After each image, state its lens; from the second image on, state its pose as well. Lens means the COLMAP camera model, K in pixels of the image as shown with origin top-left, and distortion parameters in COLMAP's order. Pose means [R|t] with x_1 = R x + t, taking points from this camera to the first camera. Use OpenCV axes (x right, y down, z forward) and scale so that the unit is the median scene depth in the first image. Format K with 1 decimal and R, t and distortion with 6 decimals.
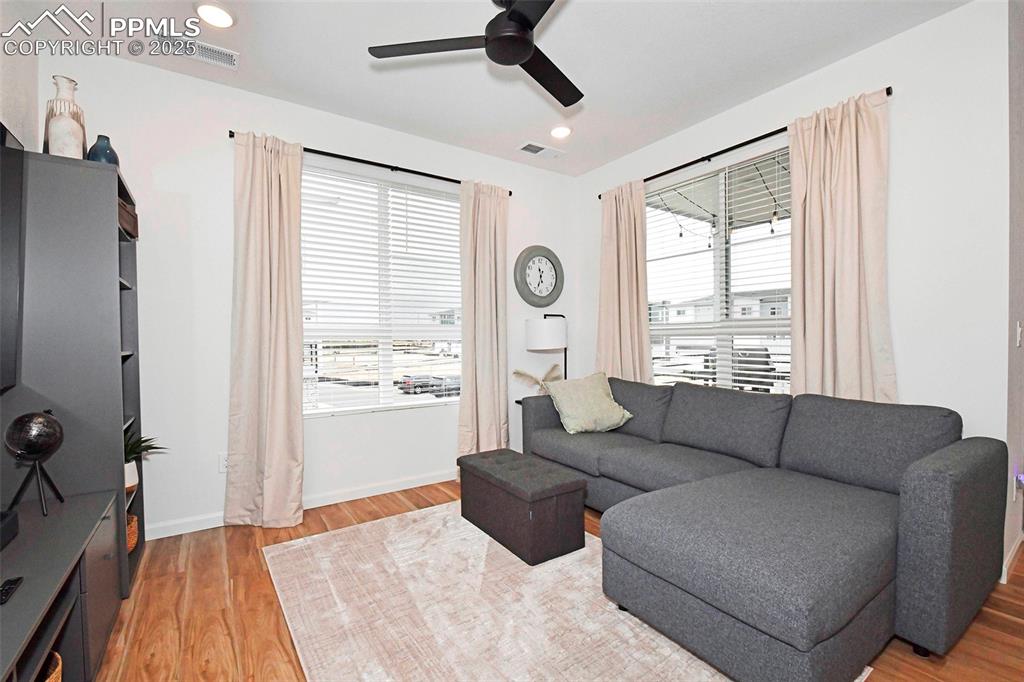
lens RADIAL K [[445.6, 0, 516.4], [0, 445.6, 343.4], [0, 0, 1]] dist [0.001795, -0.001717]
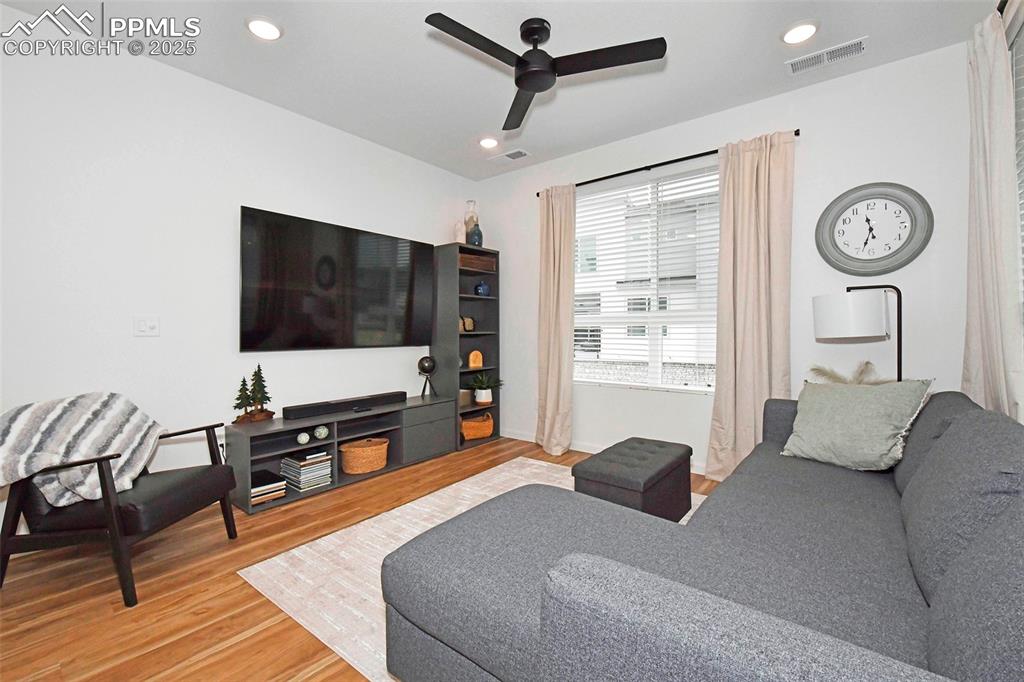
lens RADIAL K [[445.6, 0, 512.4], [0, 445.6, 333.6], [0, 0, 1]] dist [0.001795, -0.001717]
pose [[0.289405, 0.011506, -0.957138, 0.632541], [-0.005891, 0.999930, 0.010239, 0.001950], [0.957189, 0.002676, 0.289452, 0.345089]]
